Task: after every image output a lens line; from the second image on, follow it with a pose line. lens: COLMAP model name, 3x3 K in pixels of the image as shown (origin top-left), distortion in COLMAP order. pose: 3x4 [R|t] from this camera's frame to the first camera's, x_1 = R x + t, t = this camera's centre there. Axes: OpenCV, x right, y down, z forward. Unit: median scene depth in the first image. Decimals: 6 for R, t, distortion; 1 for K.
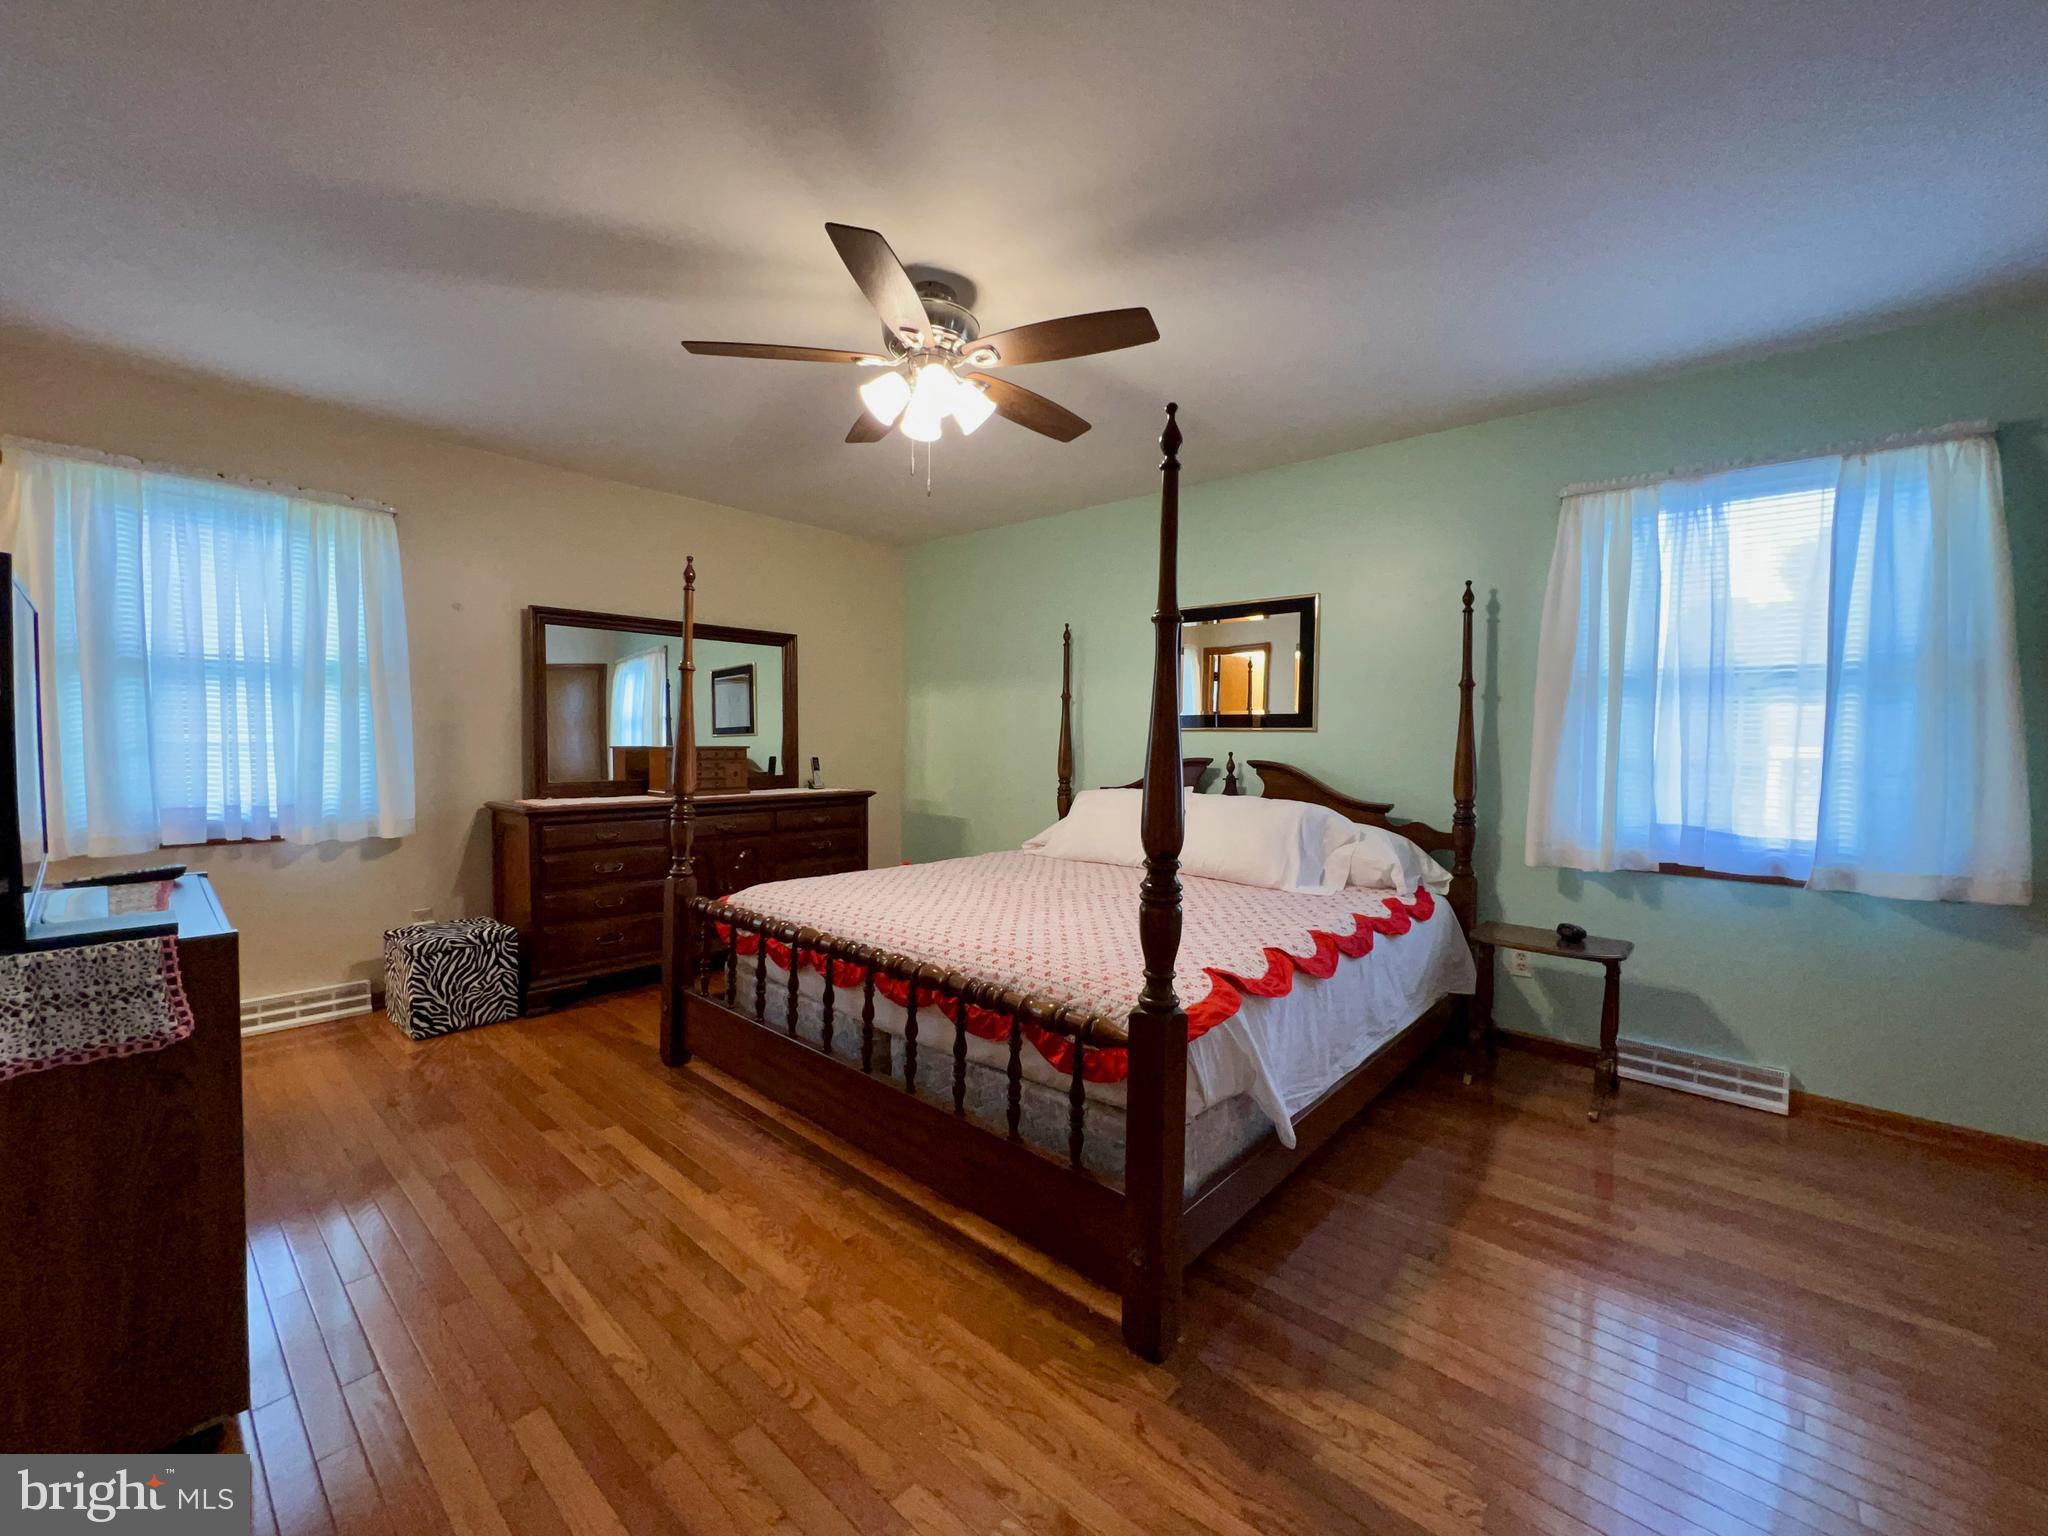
lens RADIAL K [[831.0, 0, 1018.2], [0, 831.0, 762.1], [0, 0, 1]] dist [0.003348, 0.000109]
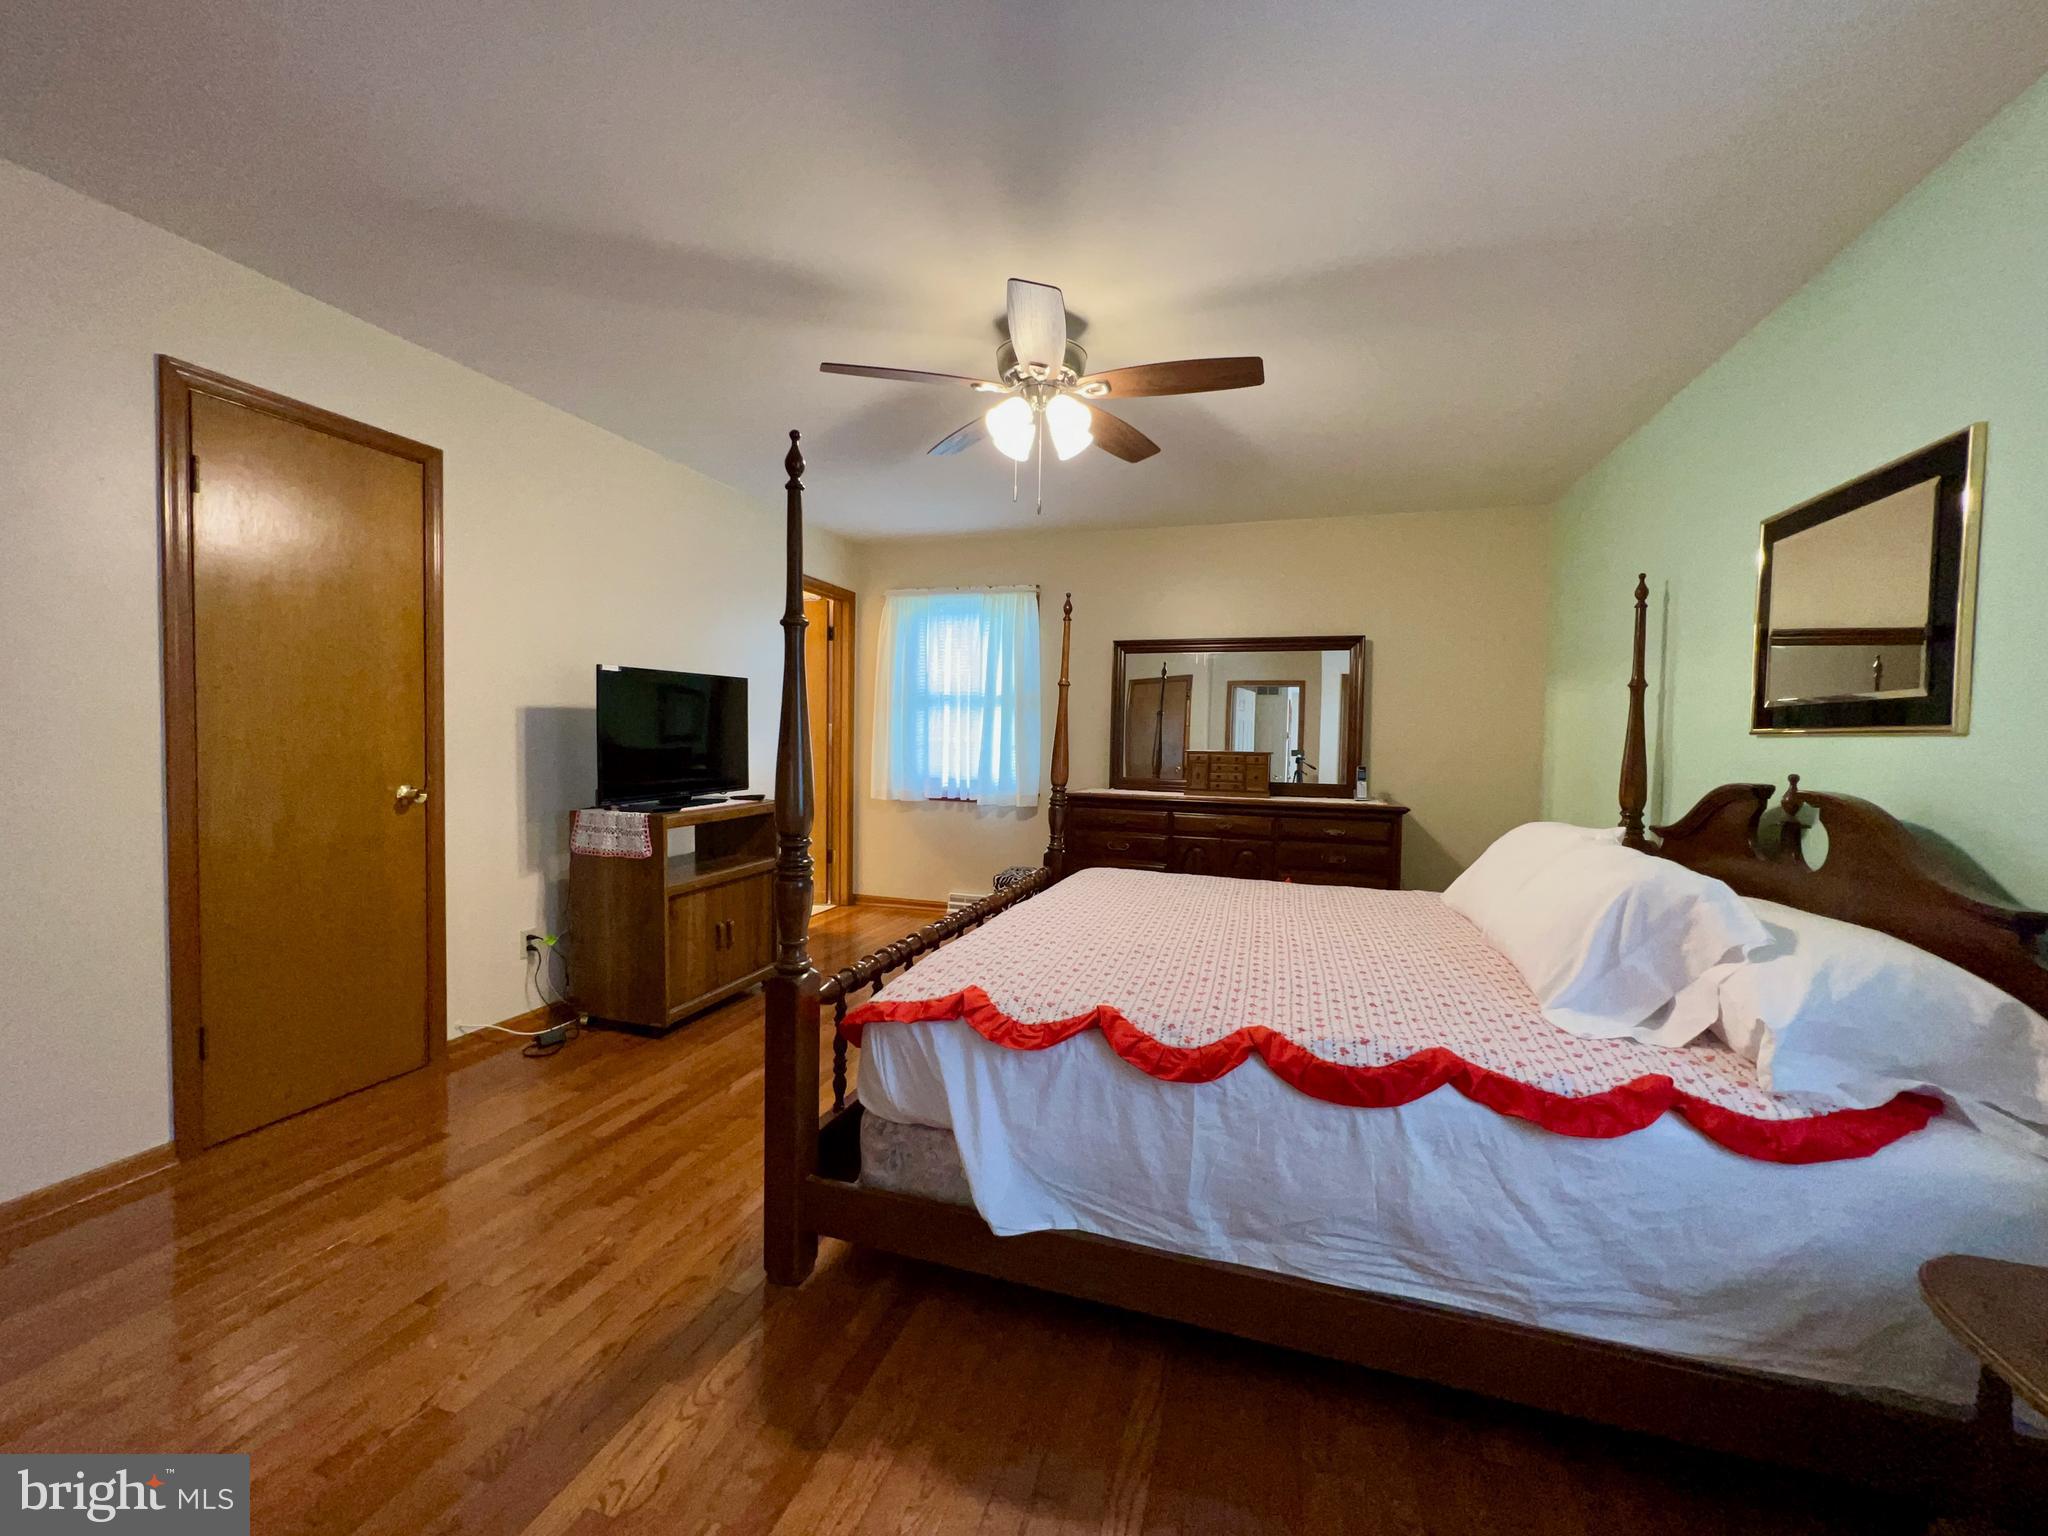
lens RADIAL K [[831.0, 0, 1018.2], [0, 831.0, 762.1], [0, 0, 1]] dist [0.003348, 0.000109]
pose [[0.395297, 0.026740, -0.918164, 0.706278], [-0.044026, 0.998979, 0.010140, -0.005488], [0.917498, 0.036415, 0.396071, 0.445847]]
